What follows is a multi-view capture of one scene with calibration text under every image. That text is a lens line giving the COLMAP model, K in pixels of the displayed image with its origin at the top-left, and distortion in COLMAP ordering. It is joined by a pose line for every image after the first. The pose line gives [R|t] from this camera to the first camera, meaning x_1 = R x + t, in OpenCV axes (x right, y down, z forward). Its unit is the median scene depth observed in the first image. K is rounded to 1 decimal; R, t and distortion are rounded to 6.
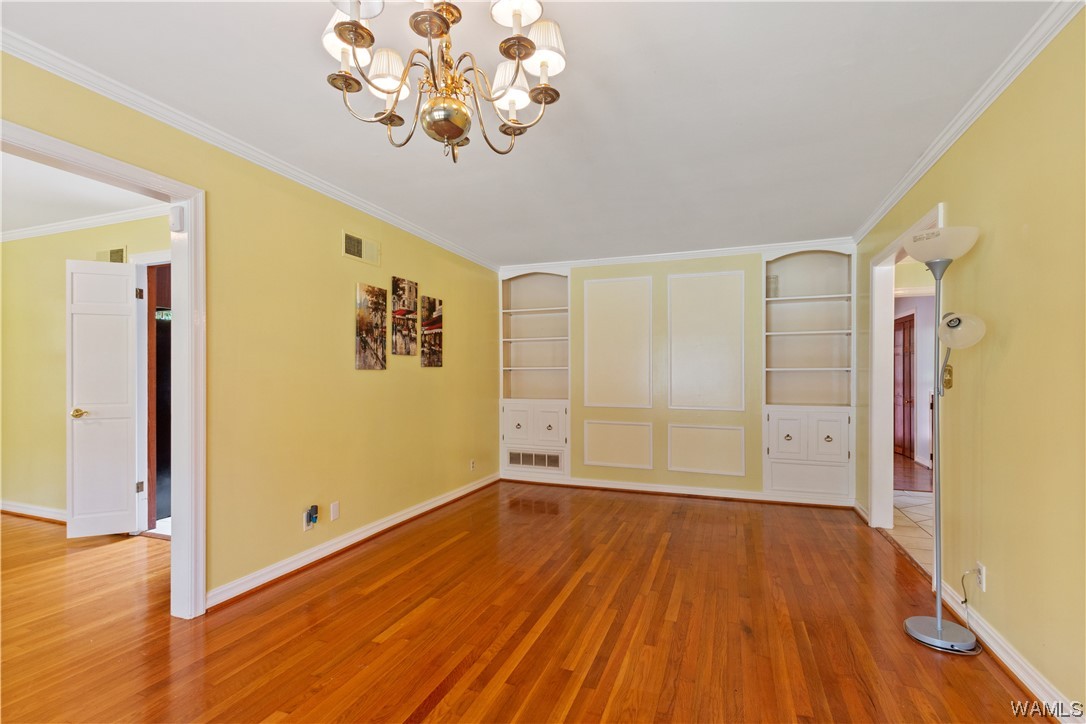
lens RADIAL K [[519.9, 0, 525.0], [0, 519.9, 370.9], [0, 0, 1]] dist [0.014819, -0.006419]
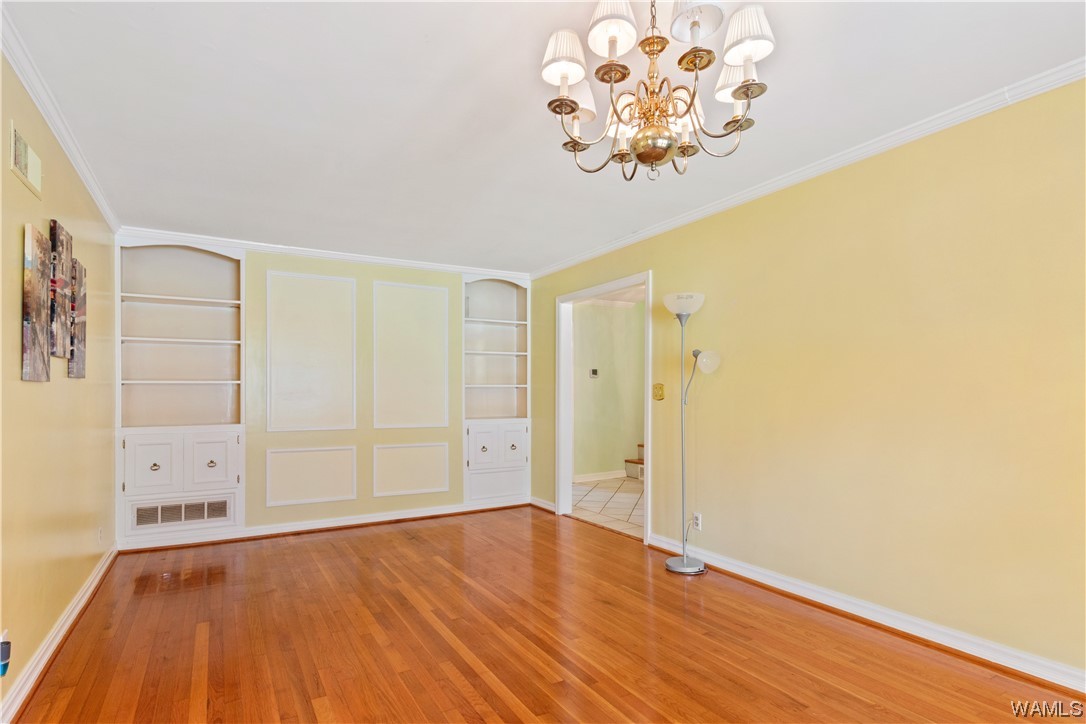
lens RADIAL K [[578.8, 0, 574.8], [0, 578.8, 391.2], [0, 0, 1]] dist [-0.001491, -0.000116]
pose [[0.596432, -0.000820, 0.802663, -0.433127], [-0.005021, 0.999976, 0.004752, 0.000934], [-0.802648, -0.006864, 0.596414, 0.166570]]
